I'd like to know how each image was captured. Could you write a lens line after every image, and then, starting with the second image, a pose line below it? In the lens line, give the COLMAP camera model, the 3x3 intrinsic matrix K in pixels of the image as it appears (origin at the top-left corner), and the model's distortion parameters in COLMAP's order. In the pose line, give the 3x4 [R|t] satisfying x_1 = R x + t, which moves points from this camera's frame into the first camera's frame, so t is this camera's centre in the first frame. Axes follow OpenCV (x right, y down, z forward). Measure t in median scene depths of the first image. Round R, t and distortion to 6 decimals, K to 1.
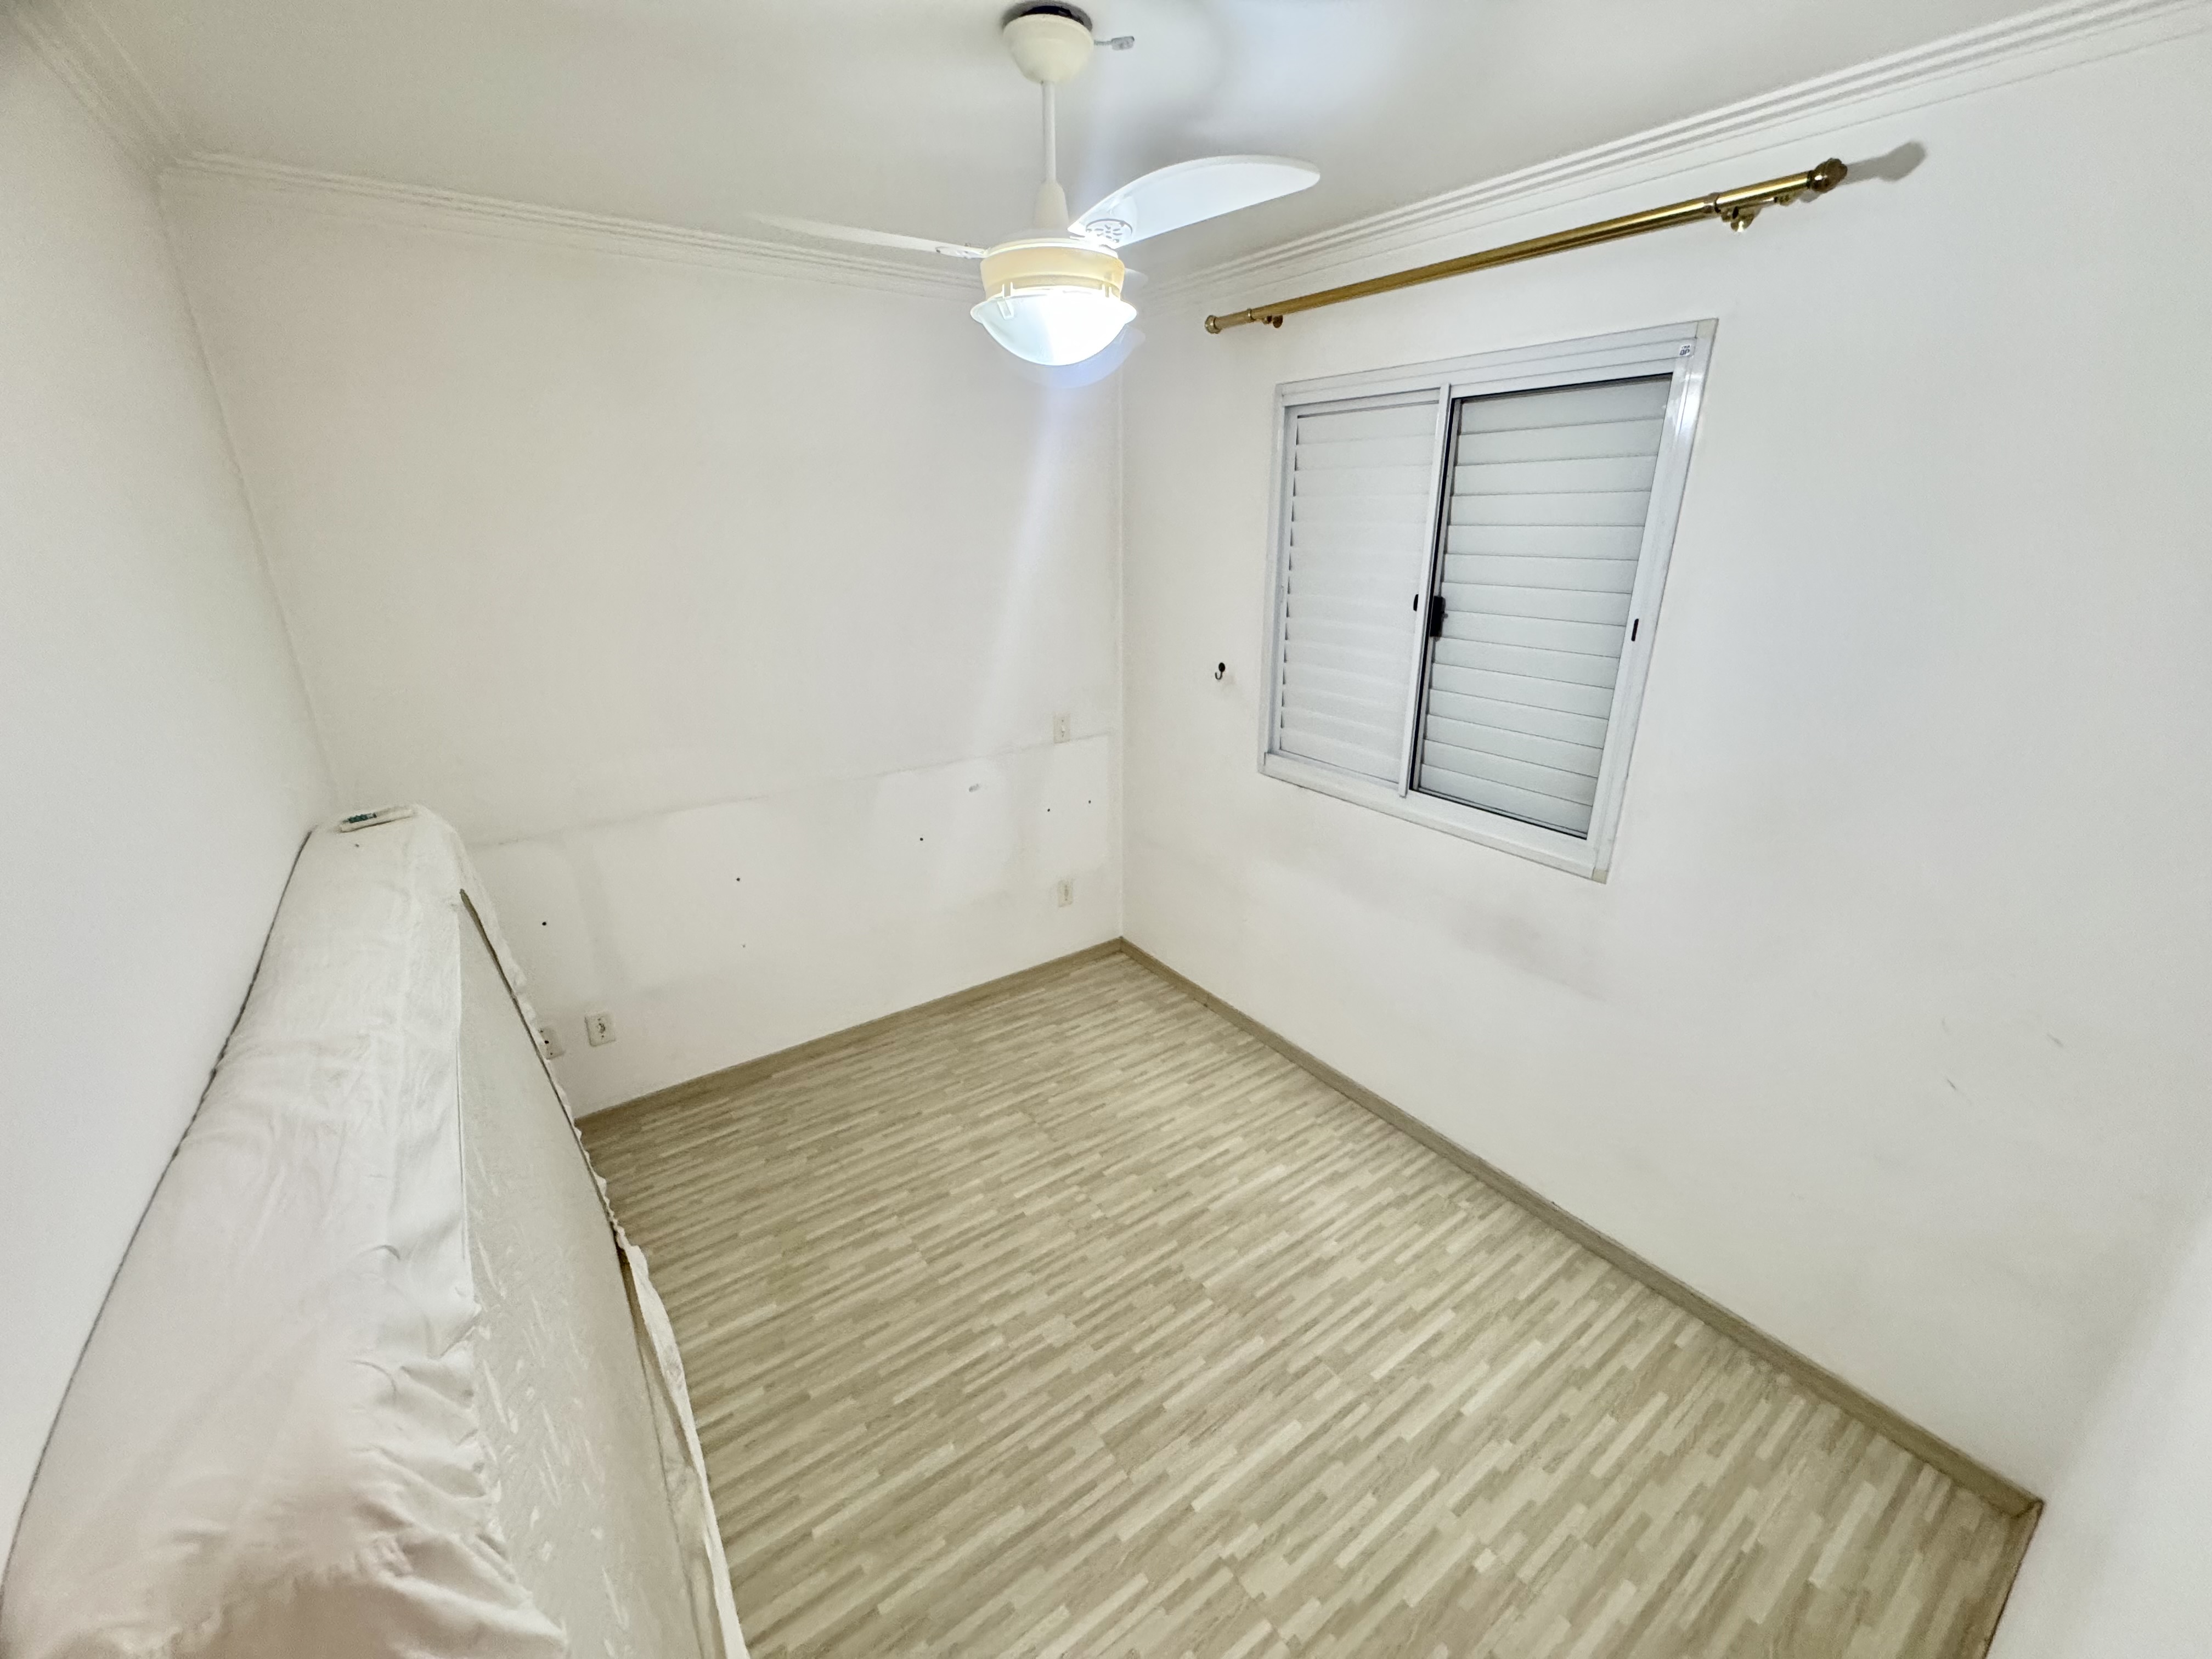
lens RADIAL K [[883.1, 0, 1106.1], [0, 883.1, 823.5], [0, 0, 1]] dist [-0.003608, 0.000657]
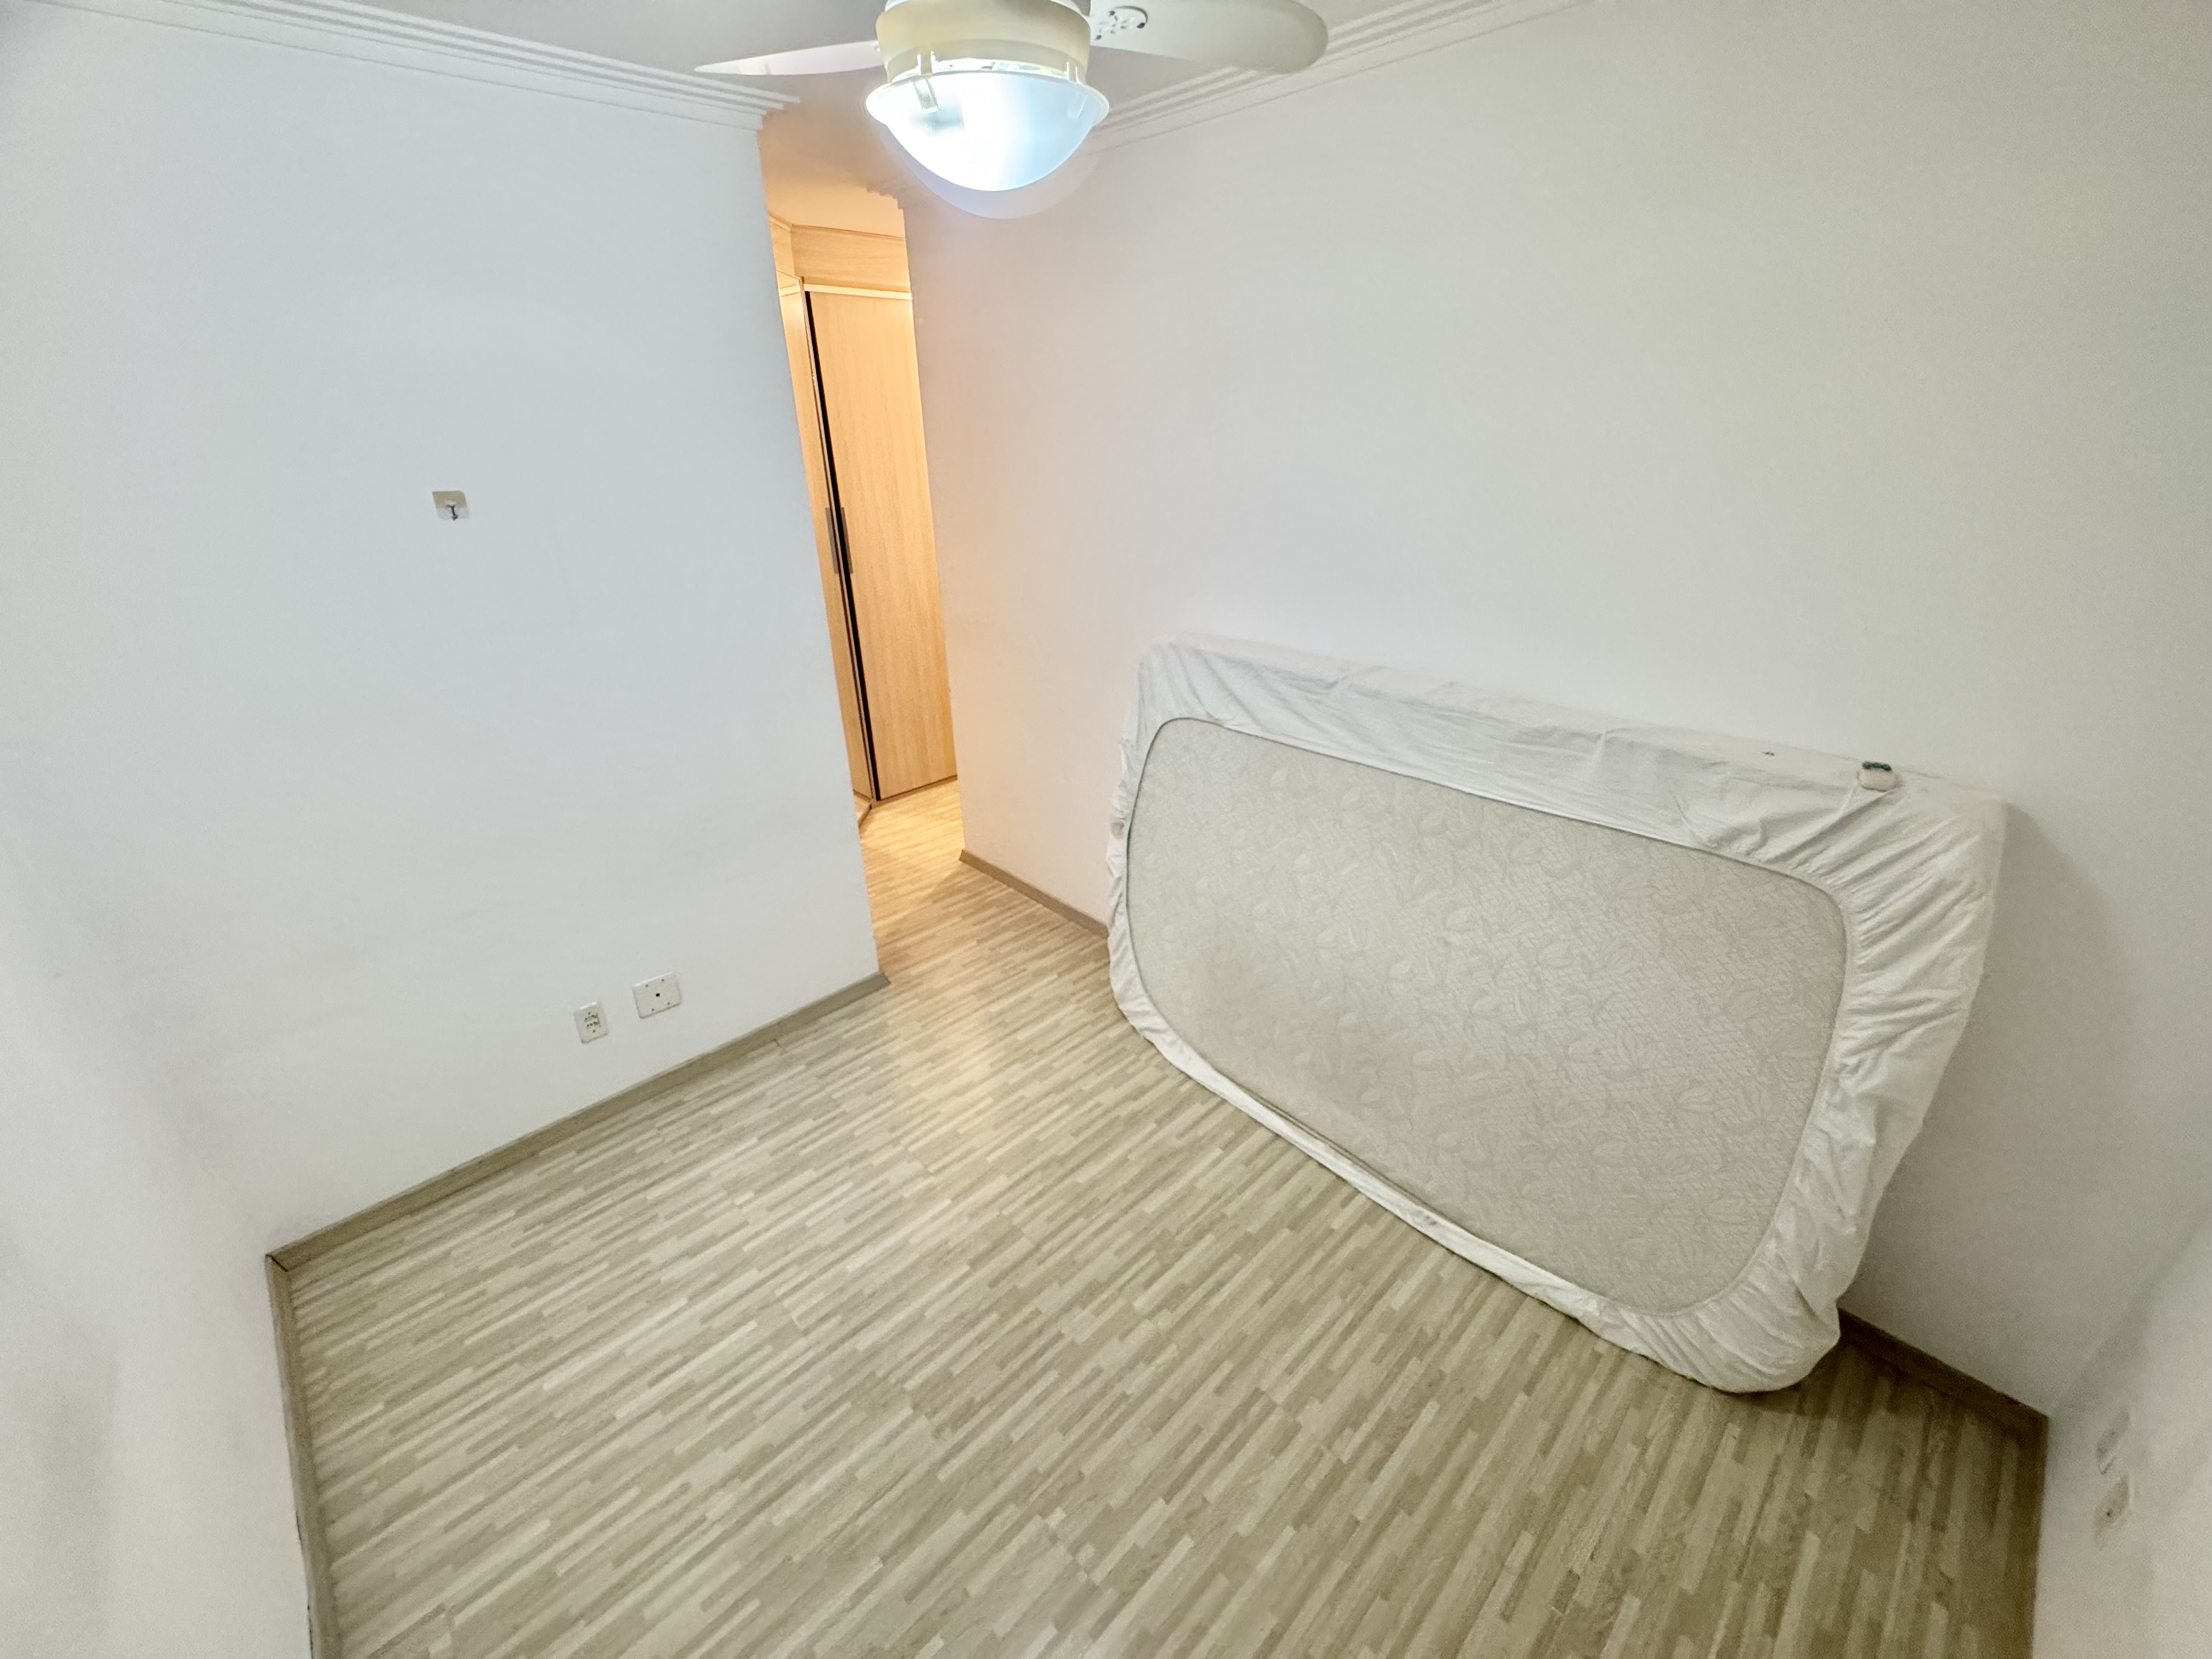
lens RADIAL K [[883.1, 0, 1107.8], [0, 883.1, 832.4], [0, 0, 1]] dist [-0.003608, 0.000657]
pose [[-0.988045, 0.087559, -0.126887, -0.011285], [-0.027231, 0.710998, 0.702667, -0.443680], [0.151742, 0.697722, -0.700114, 1.275554]]
